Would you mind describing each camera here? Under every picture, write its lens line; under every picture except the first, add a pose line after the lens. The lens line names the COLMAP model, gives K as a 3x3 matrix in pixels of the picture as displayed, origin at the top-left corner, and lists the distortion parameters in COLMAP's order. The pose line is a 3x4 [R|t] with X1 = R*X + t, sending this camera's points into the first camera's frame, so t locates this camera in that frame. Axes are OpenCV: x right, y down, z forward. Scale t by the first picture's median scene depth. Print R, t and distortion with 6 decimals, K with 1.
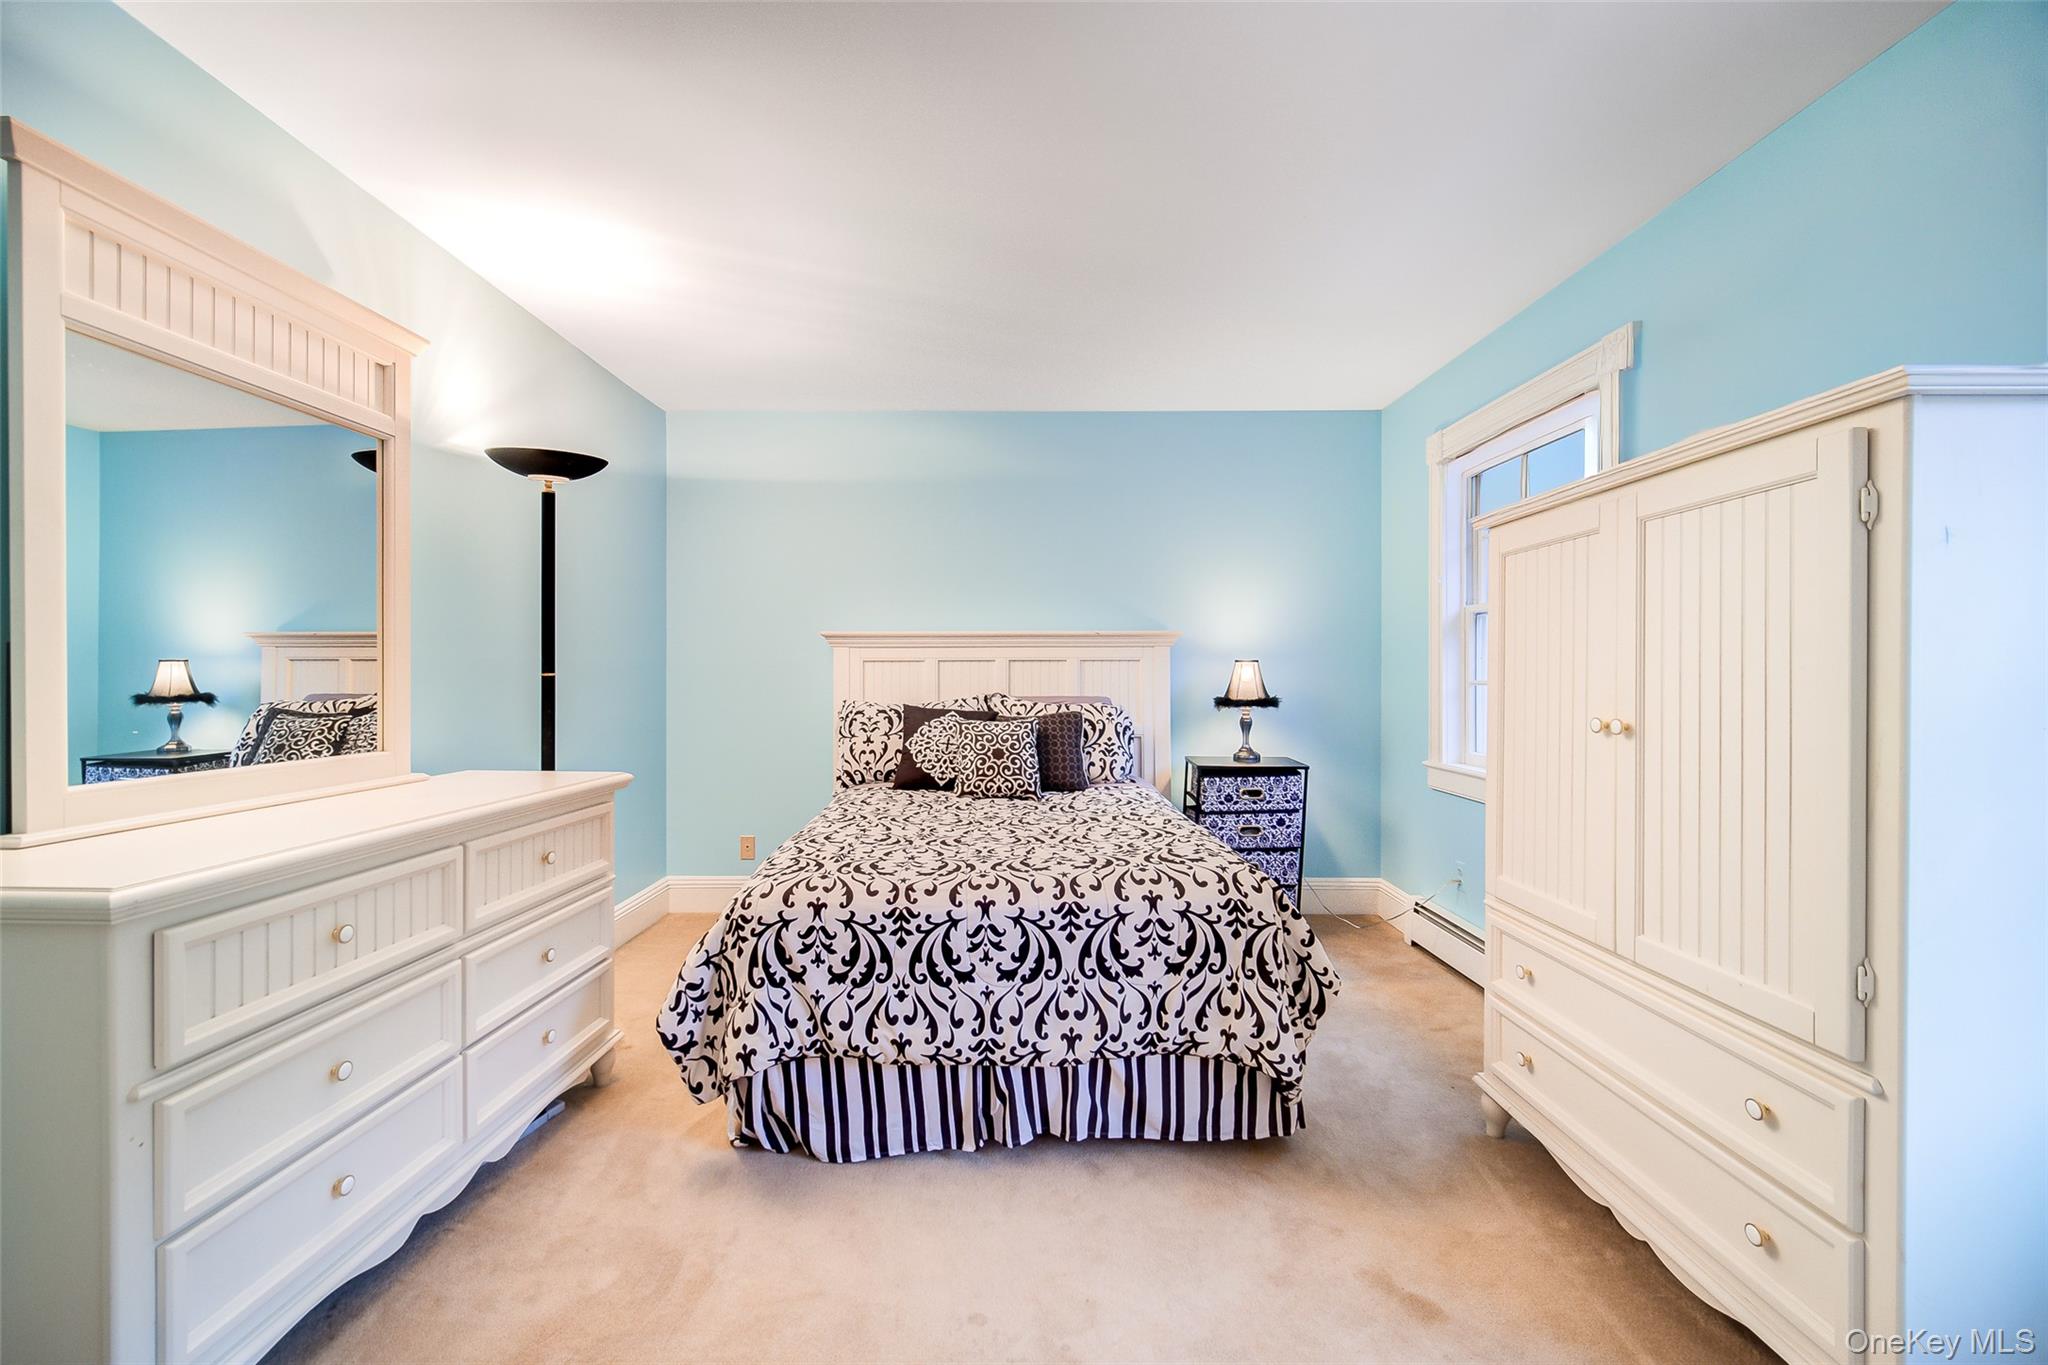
lens RADIAL K [[820.2, 0, 1030.1], [0, 820.2, 688.0], [0, 0, 1]] dist [0.001016, -0.001993]
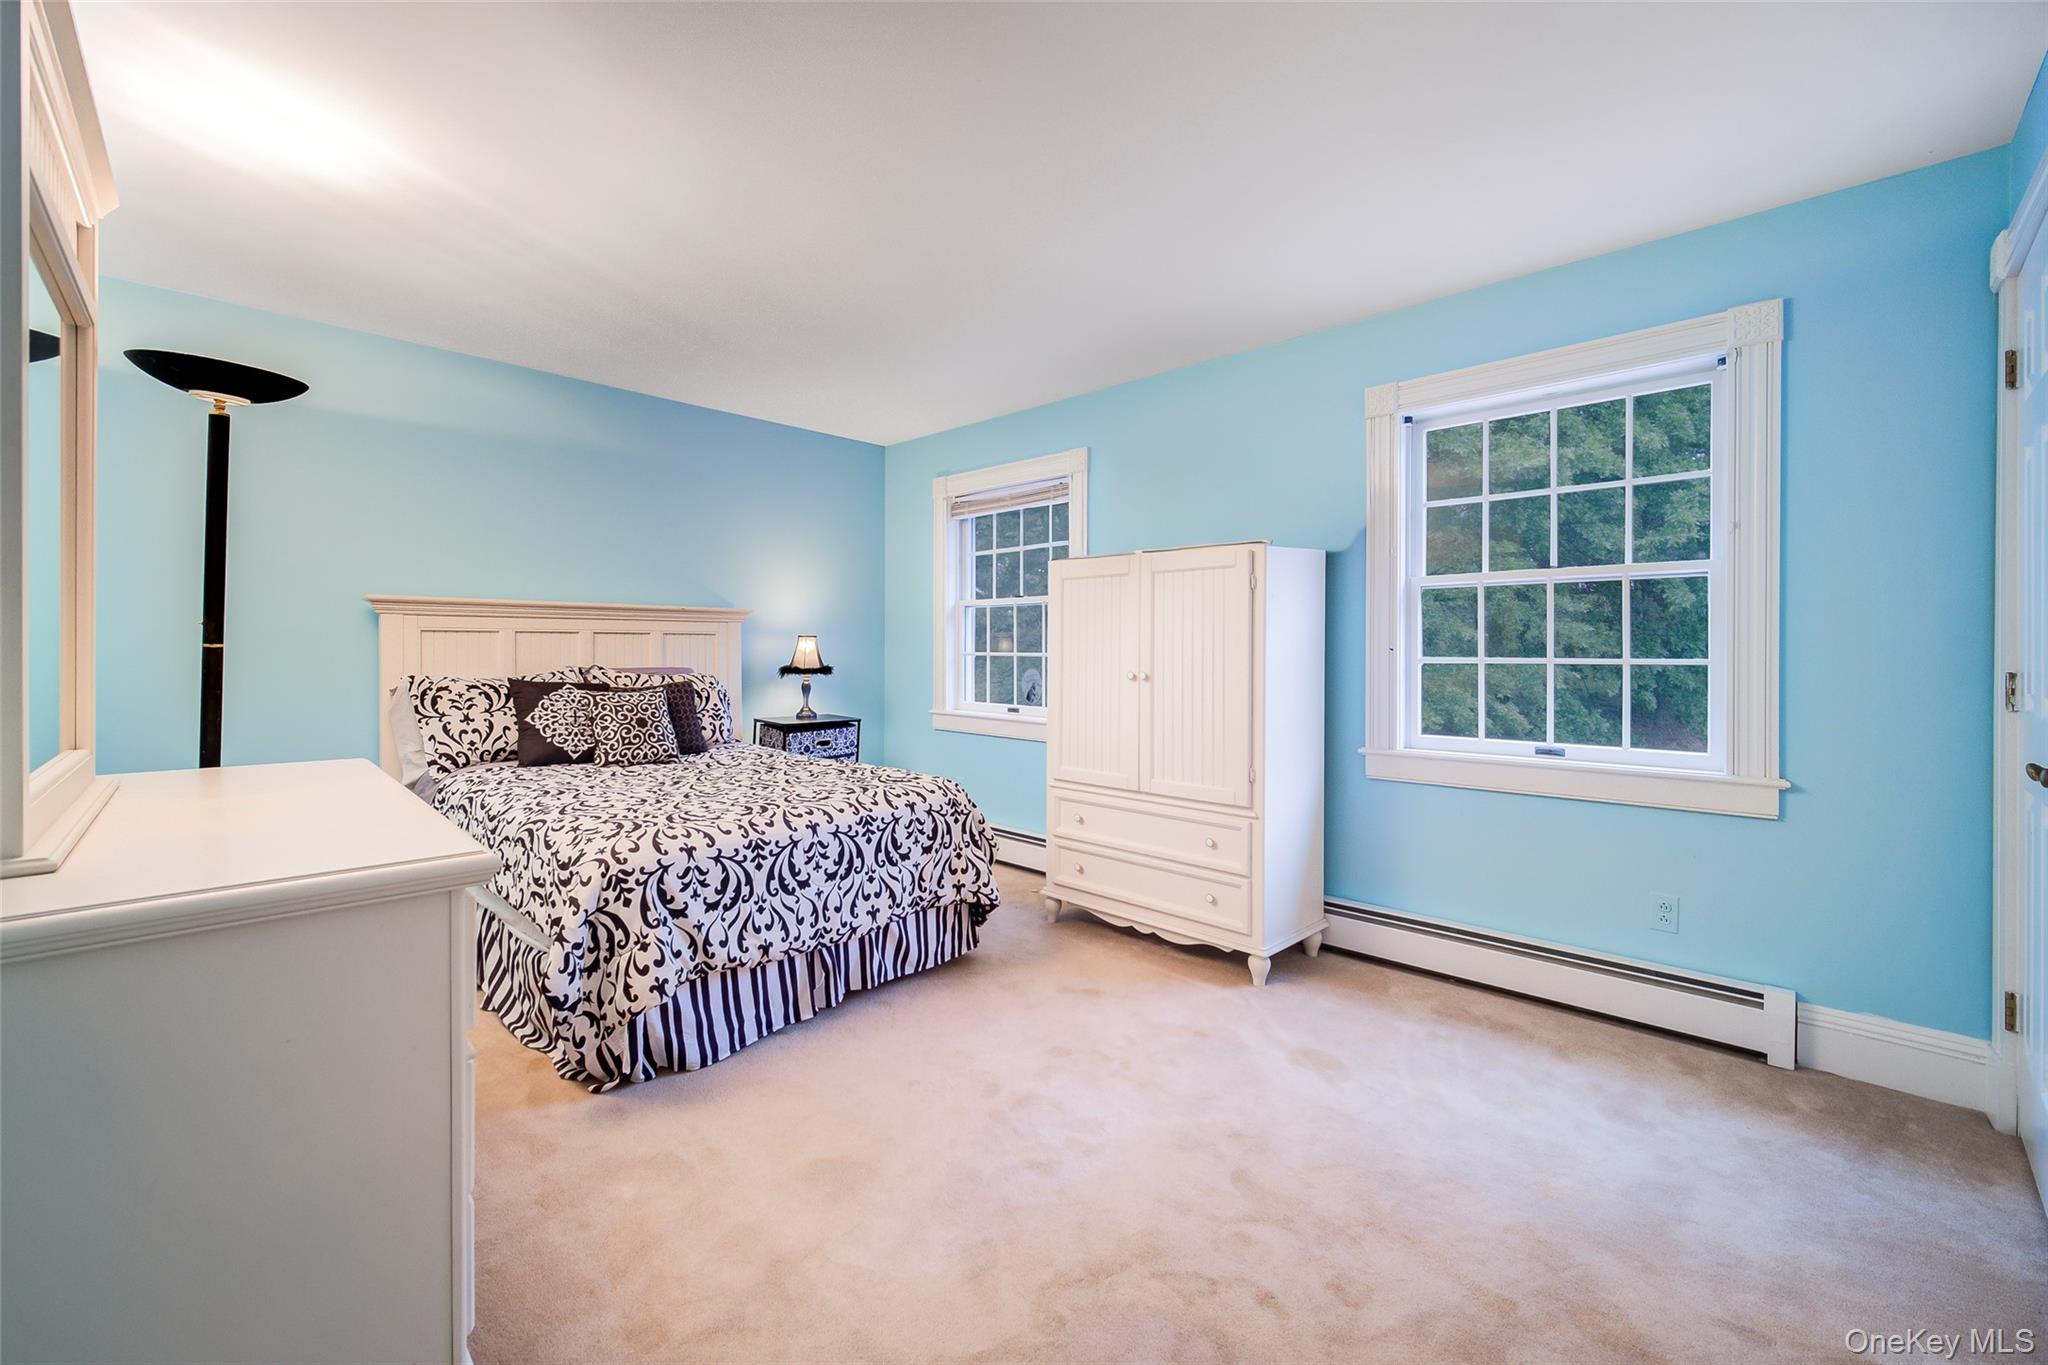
lens RADIAL K [[820.2, 0, 1005.8], [0, 820.2, 669.6], [0, 0, 1]] dist [0.001016, -0.001993]
pose [[0.695790, -0.015728, 0.718073, -0.755482], [0.007457, 0.999865, 0.014675, 0.000788], [-0.718207, -0.004856, 0.695813, -0.112212]]
